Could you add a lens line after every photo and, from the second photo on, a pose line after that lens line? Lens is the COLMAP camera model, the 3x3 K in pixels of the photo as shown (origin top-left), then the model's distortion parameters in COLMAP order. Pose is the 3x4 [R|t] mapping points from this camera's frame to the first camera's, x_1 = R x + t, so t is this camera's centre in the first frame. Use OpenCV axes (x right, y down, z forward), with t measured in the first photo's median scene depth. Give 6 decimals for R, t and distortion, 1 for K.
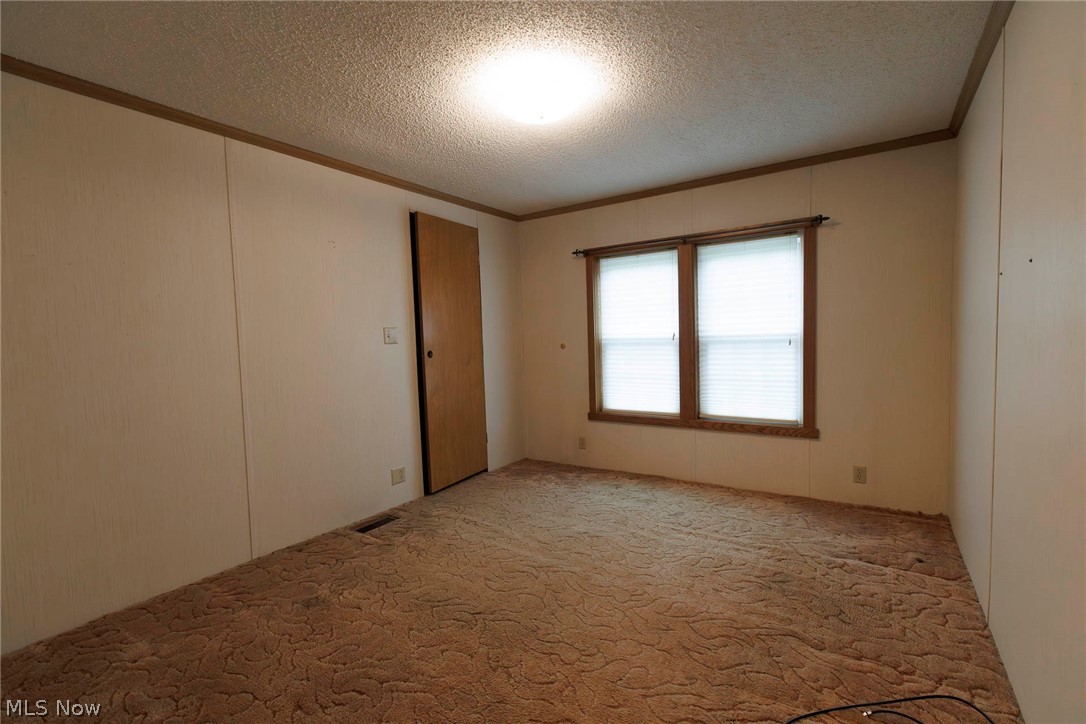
lens RADIAL K [[497.8, 0, 544.9], [0, 497.8, 372.3], [0, 0, 1]] dist [-0.001275, -0.001270]
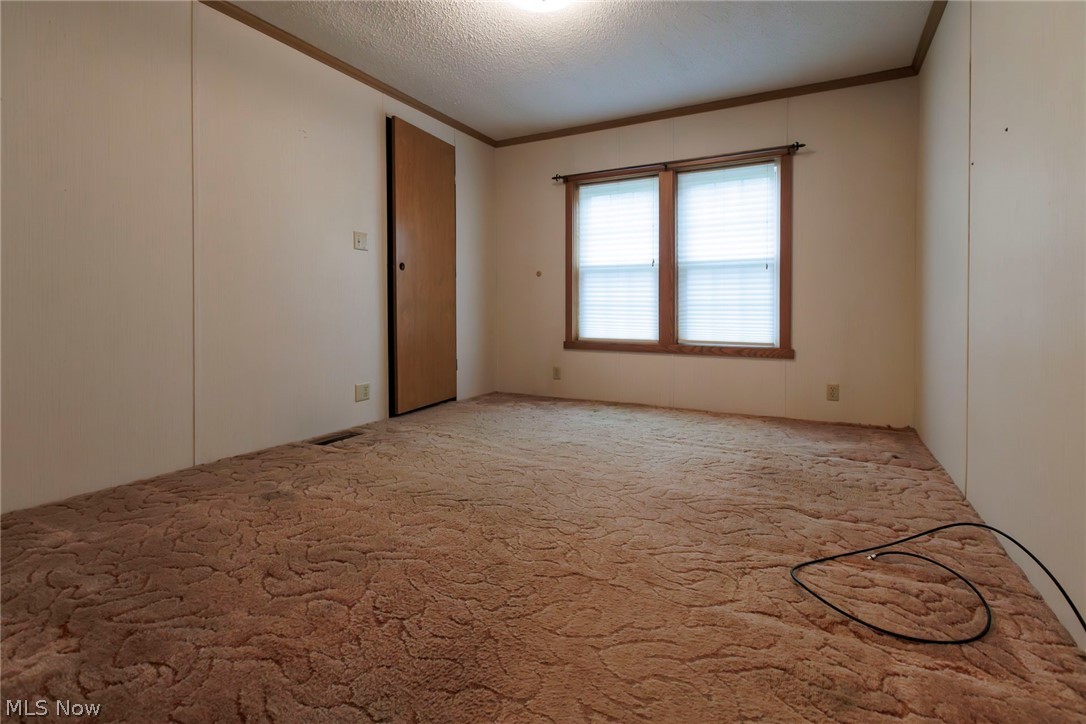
lens RADIAL K [[517.9, 0, 544.1], [0, 517.9, 356.1], [0, 0, 1]] dist [-0.000152, -0.000863]
pose [[0.992662, 0.032873, 0.116371, -0.088122], [-0.026715, 0.998179, -0.054090, 0.215730], [-0.117937, 0.050584, 0.991732, 0.010258]]
